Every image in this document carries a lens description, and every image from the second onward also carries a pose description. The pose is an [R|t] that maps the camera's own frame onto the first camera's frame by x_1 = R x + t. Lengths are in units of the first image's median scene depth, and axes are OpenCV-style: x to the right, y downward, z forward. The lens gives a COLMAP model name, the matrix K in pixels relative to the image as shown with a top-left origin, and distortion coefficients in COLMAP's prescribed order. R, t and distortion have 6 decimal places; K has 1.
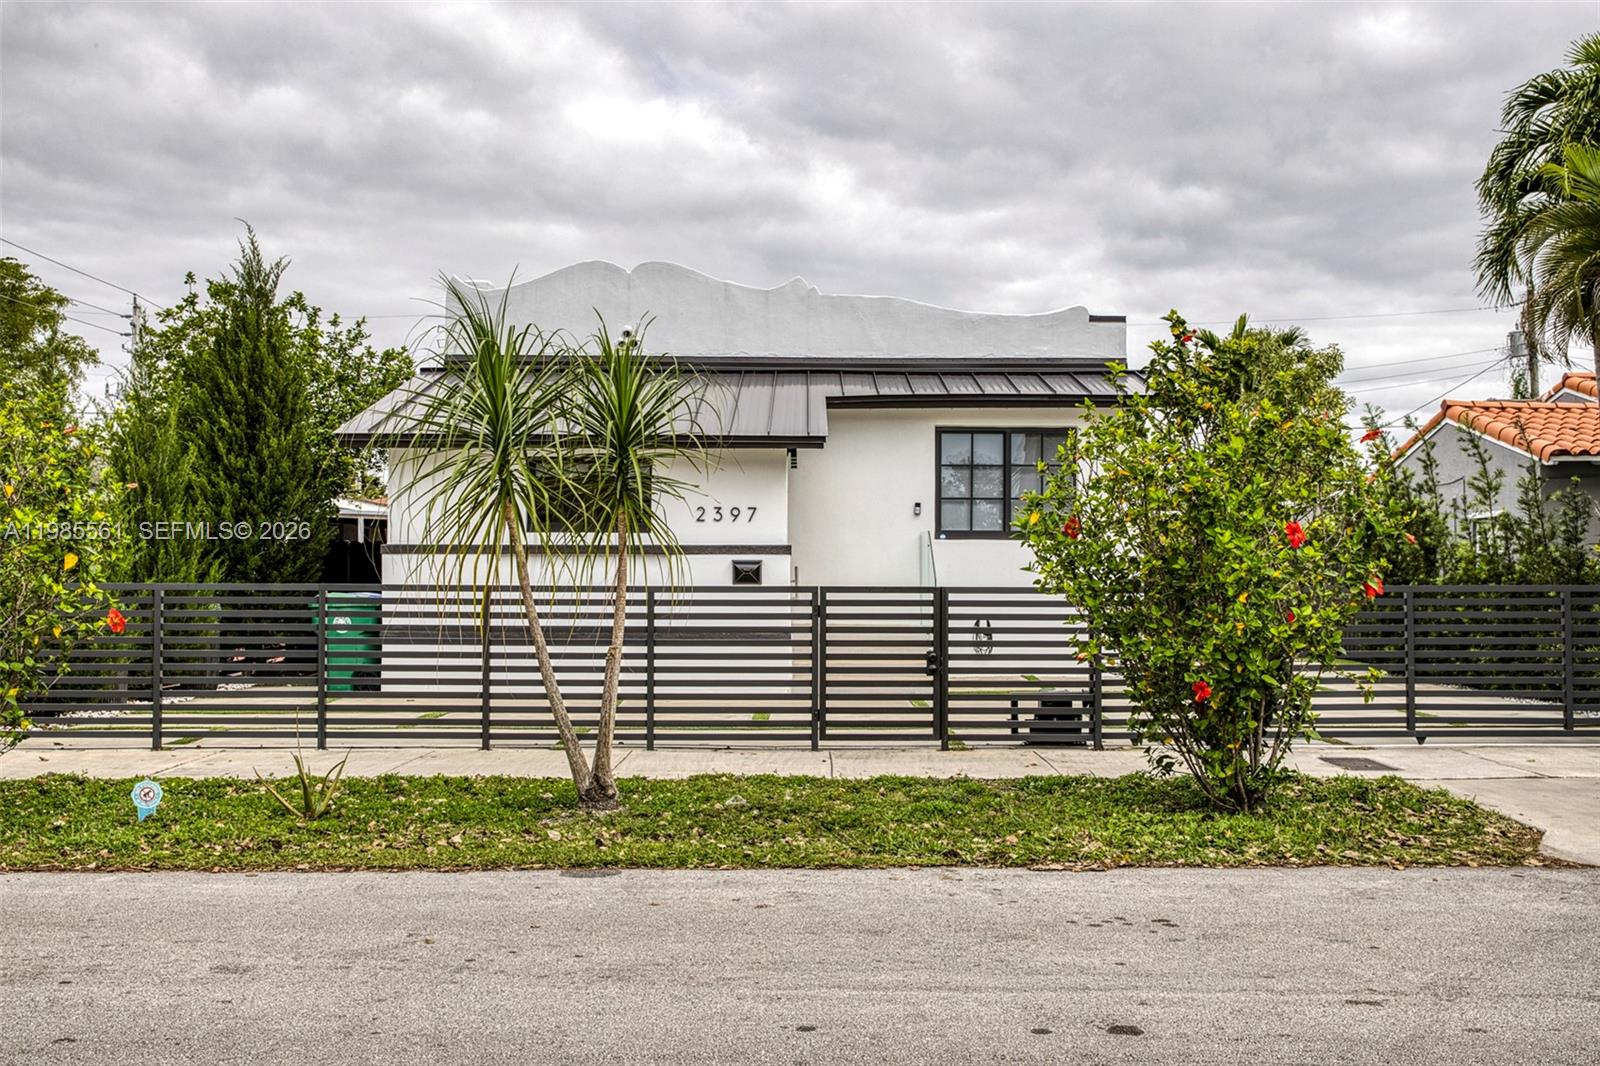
lens RADIAL K [[1549.2, 0, 799.8], [0, 1549.2, 530.3], [0, 0, 1]] dist [0.018623, 0.000000]
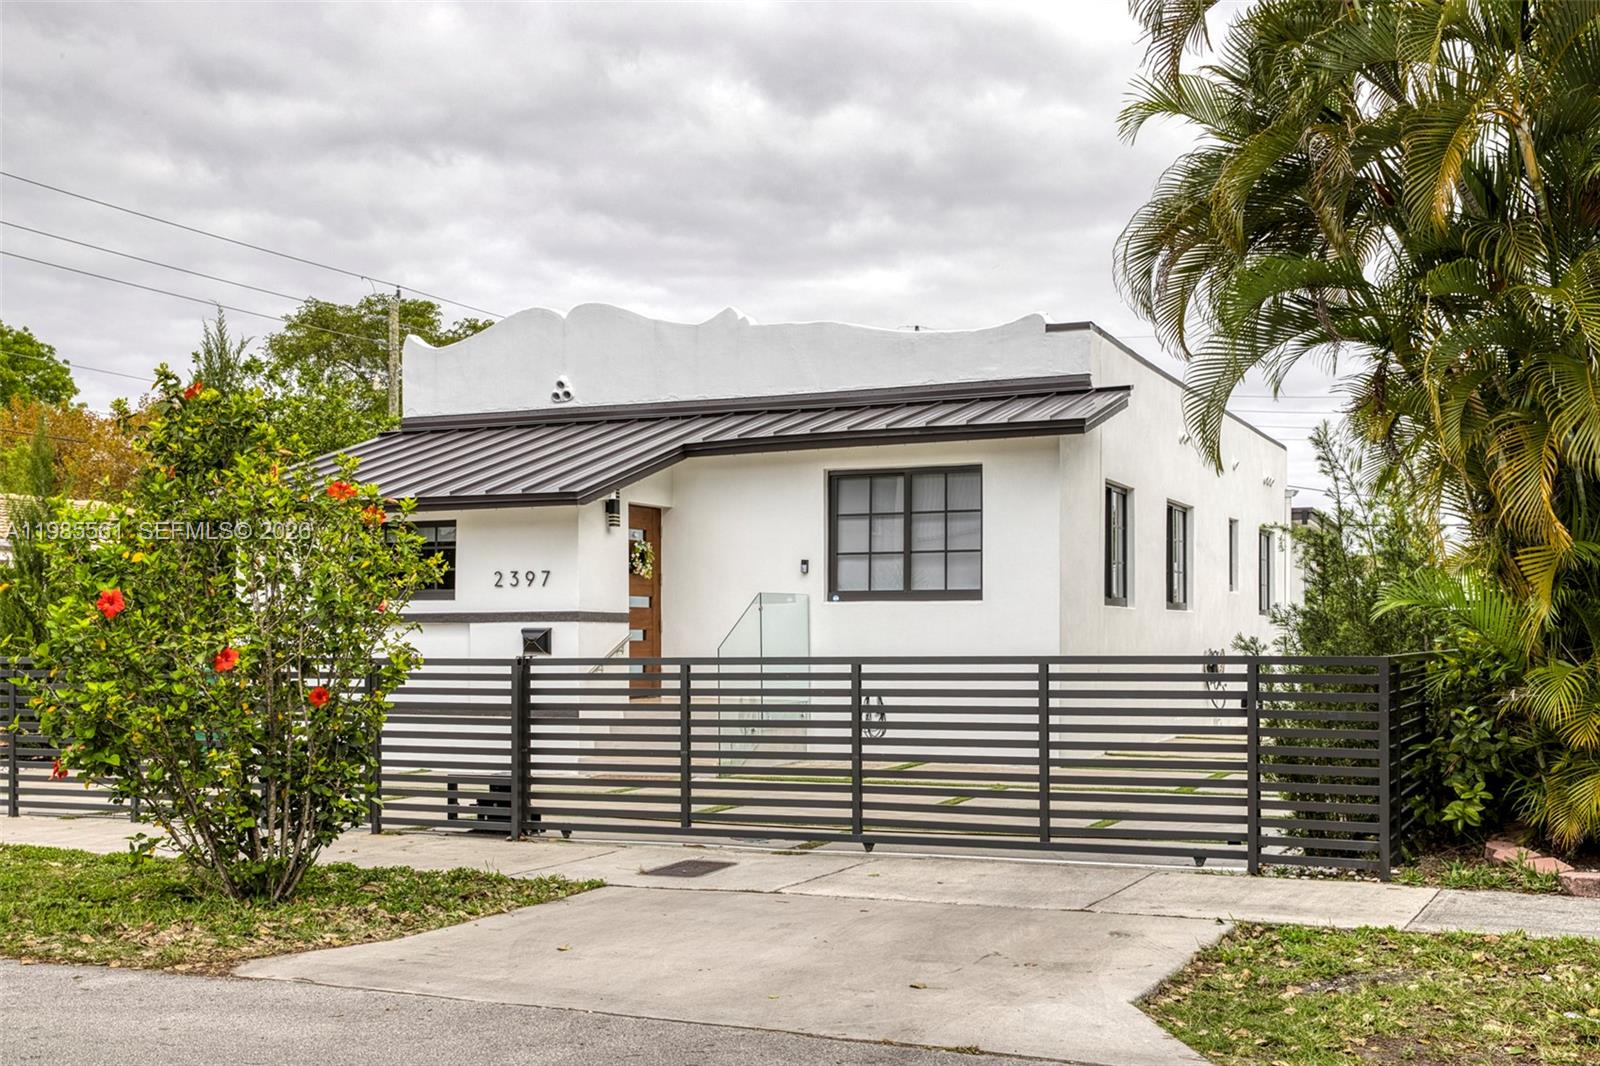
lens RADIAL K [[1858.3, 0, 799.4], [0, 1858.3, 542.2], [0, 0, 1]] dist [0.076697, 0.000000]
pose [[0.892094, -0.027360, -0.451021, 0.534964], [0.015634, 0.999436, -0.029705, 0.003006], [0.451579, 0.019448, 0.892019, 0.074648]]
